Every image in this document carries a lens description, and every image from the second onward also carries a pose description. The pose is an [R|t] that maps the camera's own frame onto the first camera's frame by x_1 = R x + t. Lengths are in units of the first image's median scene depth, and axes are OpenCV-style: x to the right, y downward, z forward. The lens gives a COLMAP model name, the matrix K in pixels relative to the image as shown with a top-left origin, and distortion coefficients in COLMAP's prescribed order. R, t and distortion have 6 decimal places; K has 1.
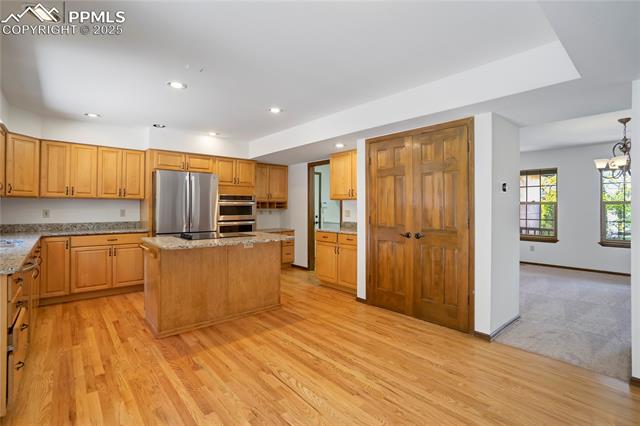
lens RADIAL K [[302.4, 0, 321.1], [0, 302.4, 211.8], [0, 0, 1]] dist [-0.019920, 0.004270]
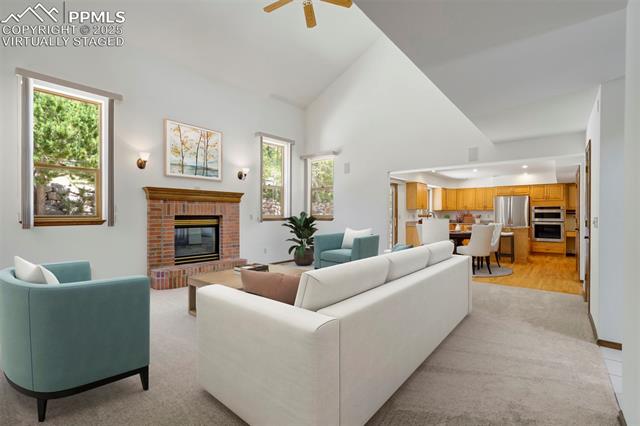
lens RADIAL K [[287.0, 0, 320.2], [0, 287.0, 214.3], [0, 0, 1]] dist [-0.029477, 0.000434]
pose [[0.158307, 0.005380, -0.987375, 1.799968], [-0.011573, 0.999927, 0.003593, -0.004257], [0.987322, 0.010859, 0.158358, -0.816583]]
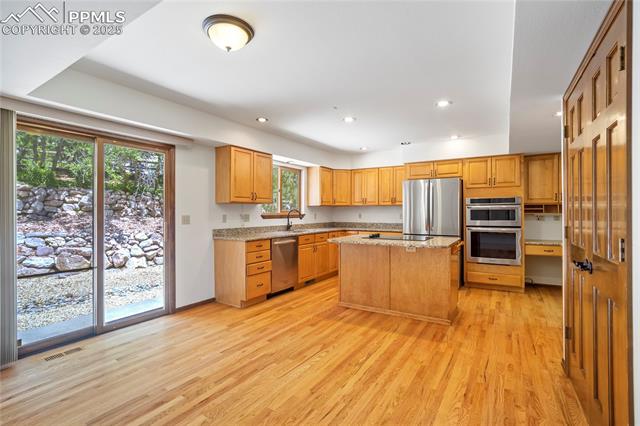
lens RADIAL K [[302.4, 0, 323.3], [0, 302.4, 213.9], [0, 0, 1]] dist [-0.019920, 0.004270]
pose [[0.288526, 0.002684, -0.957468, 0.717820], [-0.011650, 0.999932, -0.000707, -0.002831], [0.957401, 0.011359, 0.288537, 0.470376]]
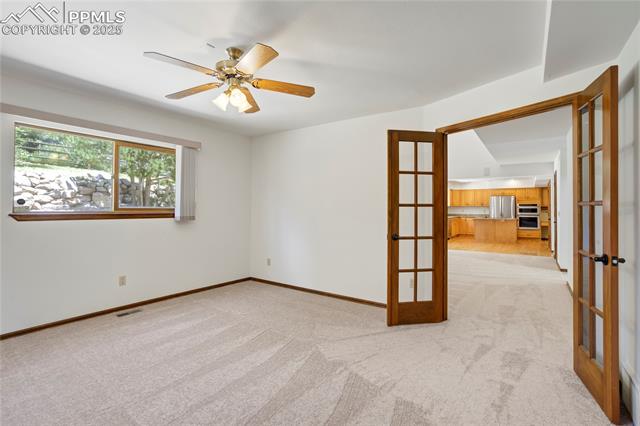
lens RADIAL K [[302.4, 0, 322.9], [0, 302.4, 203.2], [0, 0, 1]] dist [-0.019920, 0.004270]
pose [[0.255627, -0.013371, -0.966683, 2.589362], [-0.013315, 0.999761, -0.017350, -0.000958], [0.966684, 0.017307, 0.255388, -1.837814]]
